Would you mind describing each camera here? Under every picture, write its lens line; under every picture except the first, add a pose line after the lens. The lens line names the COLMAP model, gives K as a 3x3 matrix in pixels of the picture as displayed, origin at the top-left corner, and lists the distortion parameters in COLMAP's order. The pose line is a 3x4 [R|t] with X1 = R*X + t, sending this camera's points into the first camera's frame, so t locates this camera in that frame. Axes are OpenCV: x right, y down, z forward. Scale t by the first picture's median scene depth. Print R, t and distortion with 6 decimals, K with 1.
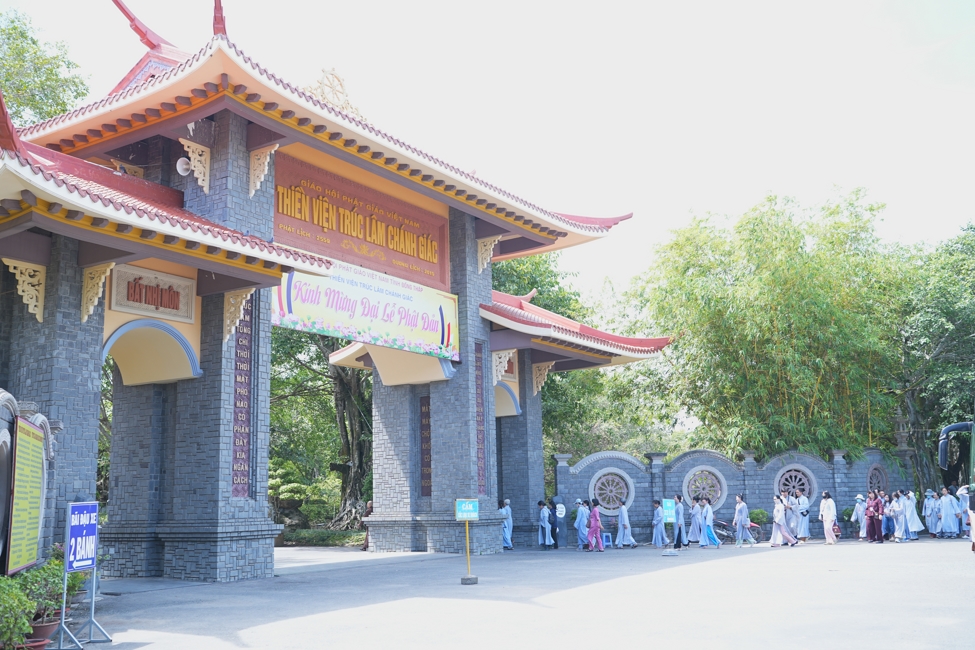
lens RADIAL K [[974.7, 0, 487.5], [0, 974.7, 325.0], [0, 0, 1]] dist [-0.071258, 0.199685]
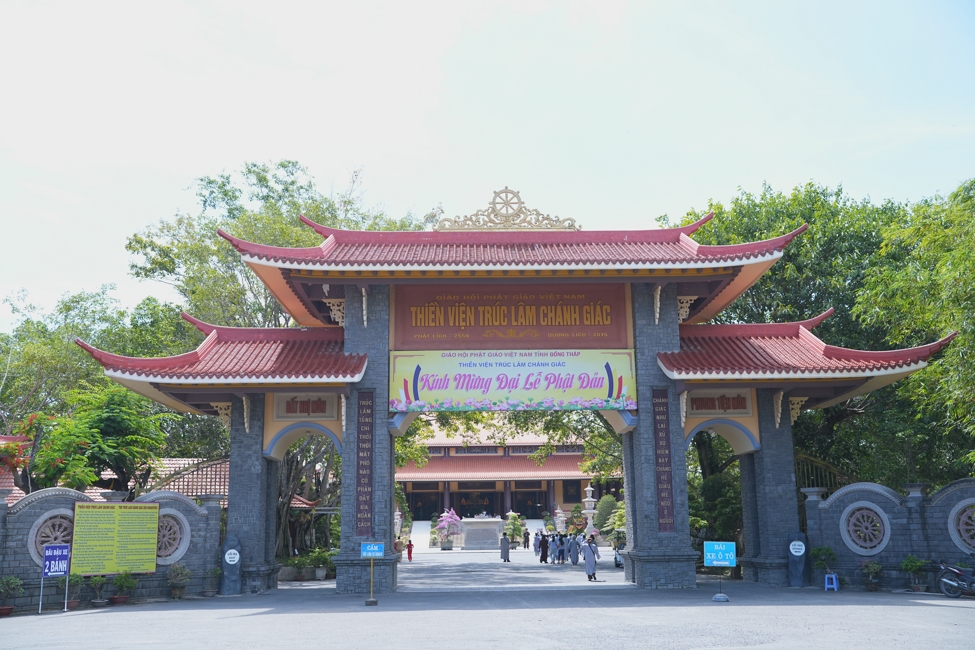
lens RADIAL K [[974.7, 0, 487.5], [0, 974.7, 325.0], [0, 0, 1]] dist [-0.071258, 0.199685]
pose [[0.553584, -0.159184, -0.817438, 0.893006], [0.148742, 0.984678, -0.091020, 0.020906], [0.819402, -0.071200, 0.568780, 0.282760]]
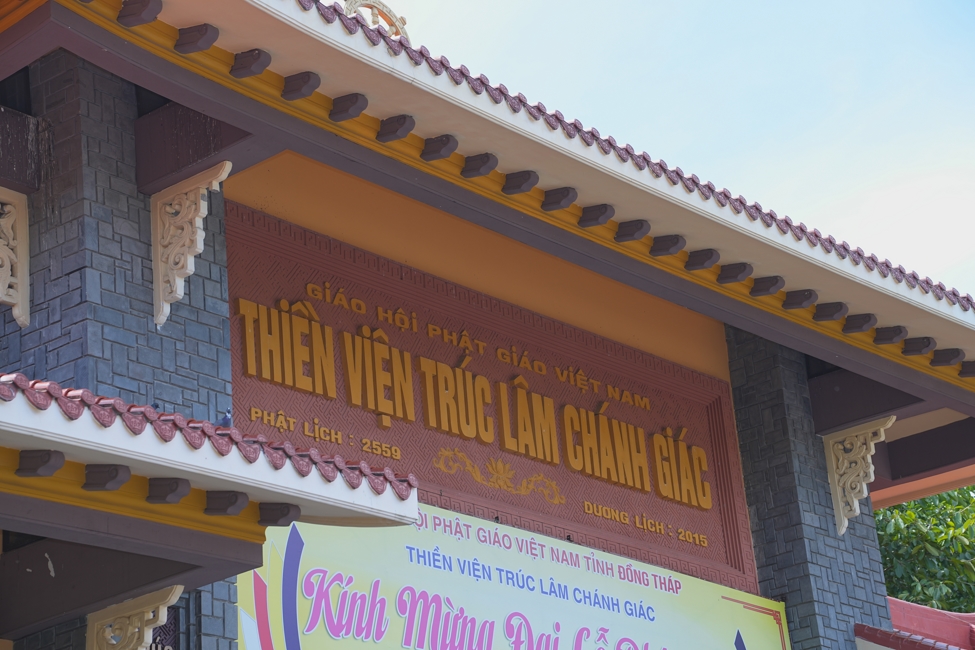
lens RADIAL K [[2396.3, 0, 487.5], [0, 2396.3, 325.0], [0, 0, 1]] dist [0.888798, 0.407301]
pose [[0.988449, -0.102486, -0.111647, -0.031681], [0.080226, 0.978838, -0.188256, 0.031566], [0.128578, 0.177124, 0.975753, 0.162814]]
